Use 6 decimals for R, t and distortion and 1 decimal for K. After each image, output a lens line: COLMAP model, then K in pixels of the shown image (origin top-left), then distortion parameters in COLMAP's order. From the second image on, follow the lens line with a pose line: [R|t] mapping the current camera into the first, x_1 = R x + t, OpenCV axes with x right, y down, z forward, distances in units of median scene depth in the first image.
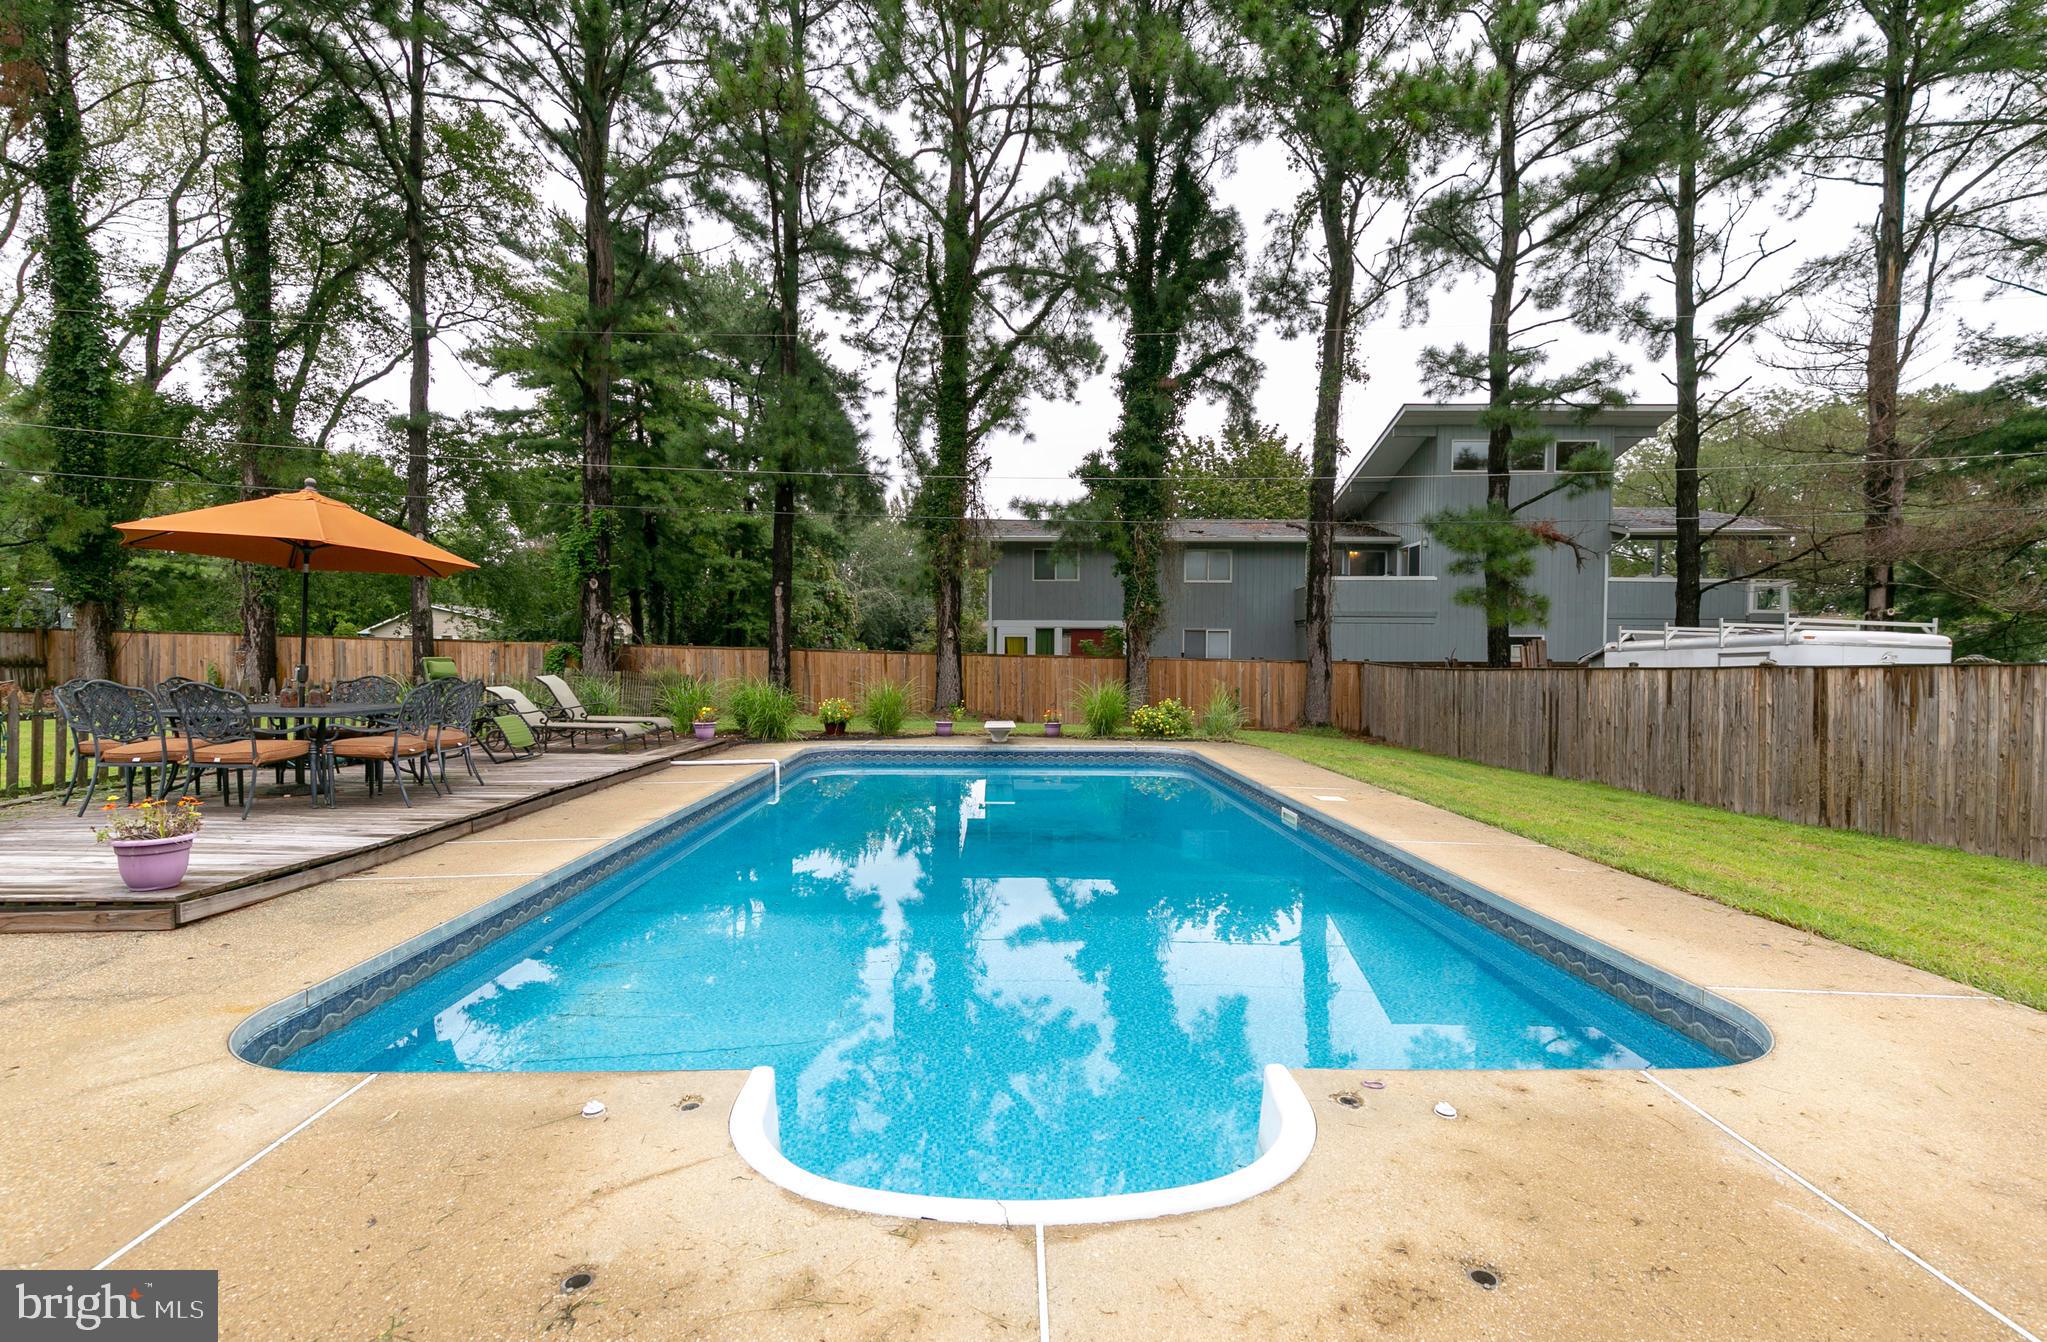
lens RADIAL K [[931.4, 0, 1019.0], [0, 931.4, 686.0], [0, 0, 1]] dist [0.001055, -0.001011]
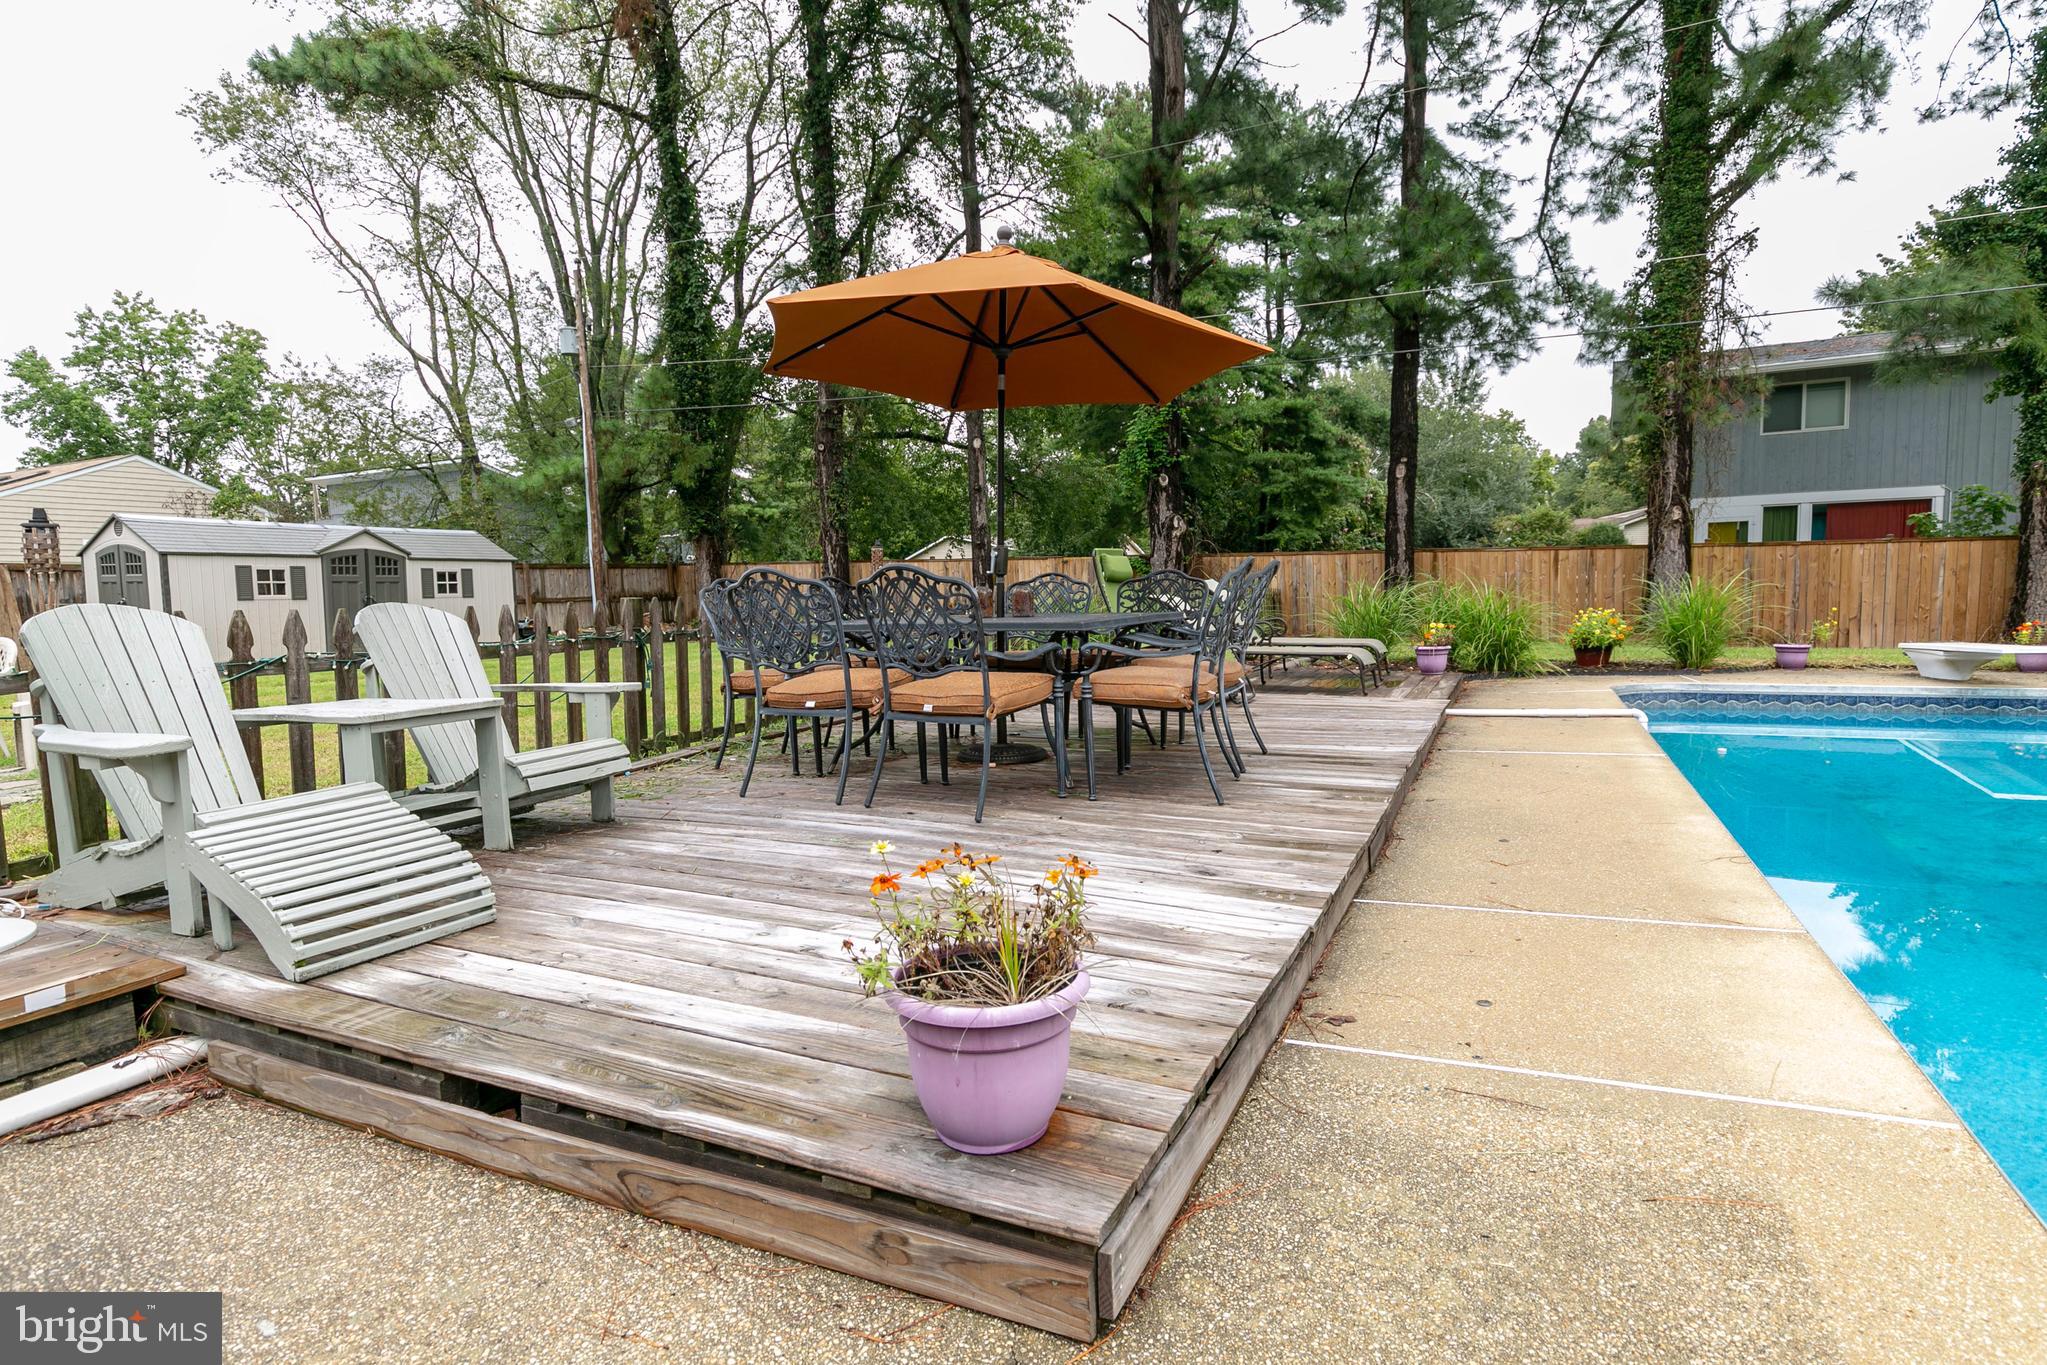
lens RADIAL K [[1024.9, 0, 1027.9], [0, 1024.9, 680.9], [0, 0, 1]] dist [-0.011412, 0.001113]
pose [[0.889292, 0.009335, -0.457244, -0.150488], [0.021281, 0.997864, 0.061762, 0.007616], [0.456844, -0.064654, 0.887194, 0.139085]]
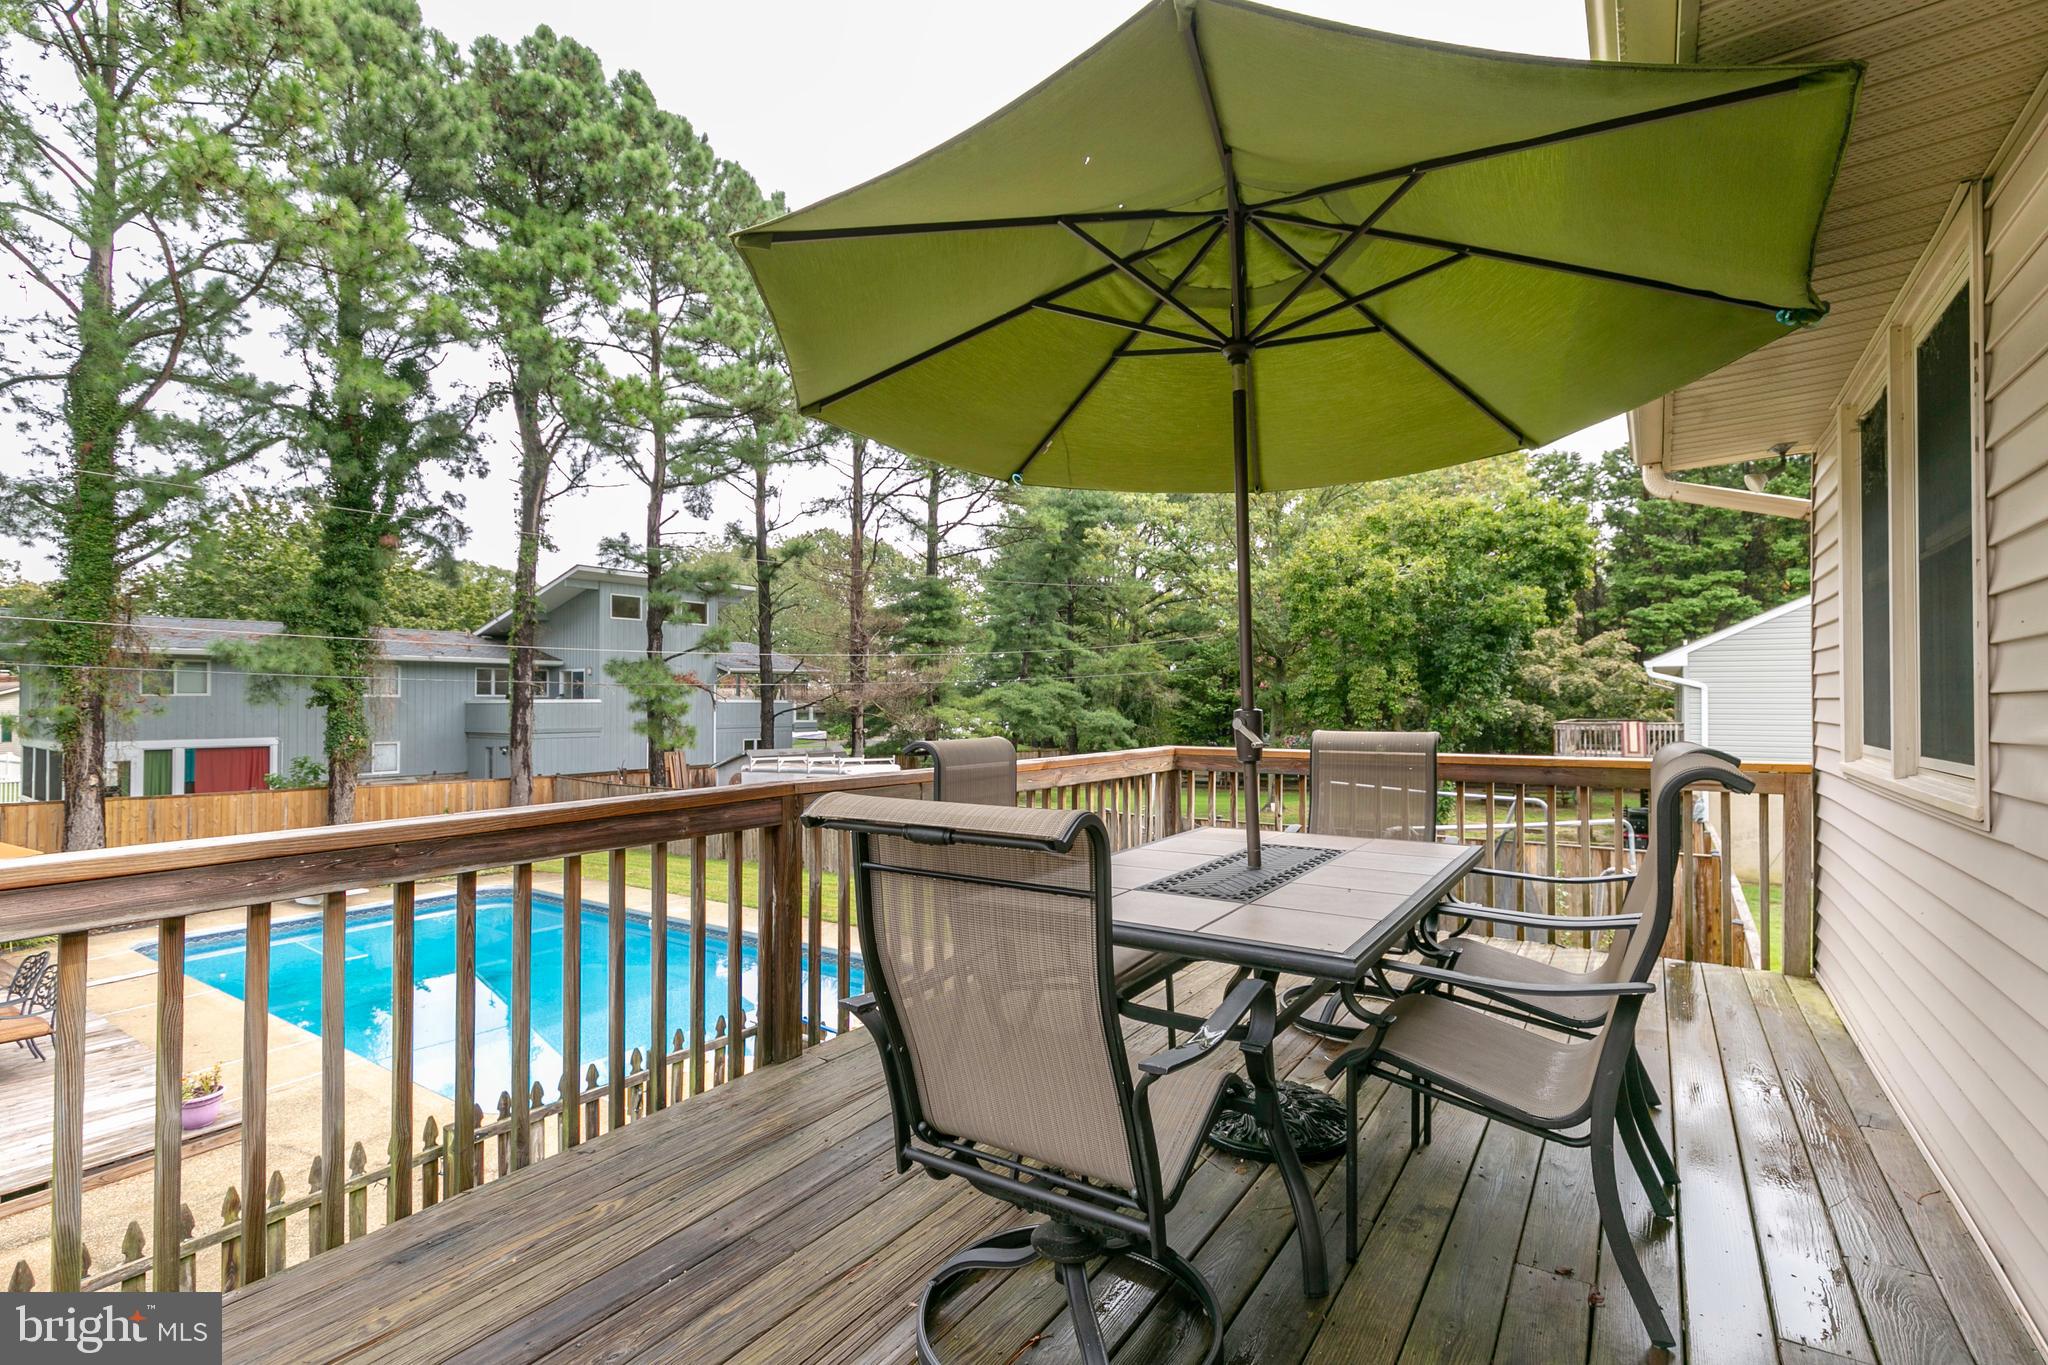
lens RADIAL K [[919.4, 0, 1022.0], [0, 919.4, 688.7], [0, 0, 1]] dist [0.001869, 0.000316]
pose [[0.572786, 0.003015, 0.819699, -0.282815], [0.029870, 0.999252, -0.024547, -0.095016], [-0.819161, 0.038545, 0.572268, -0.212935]]
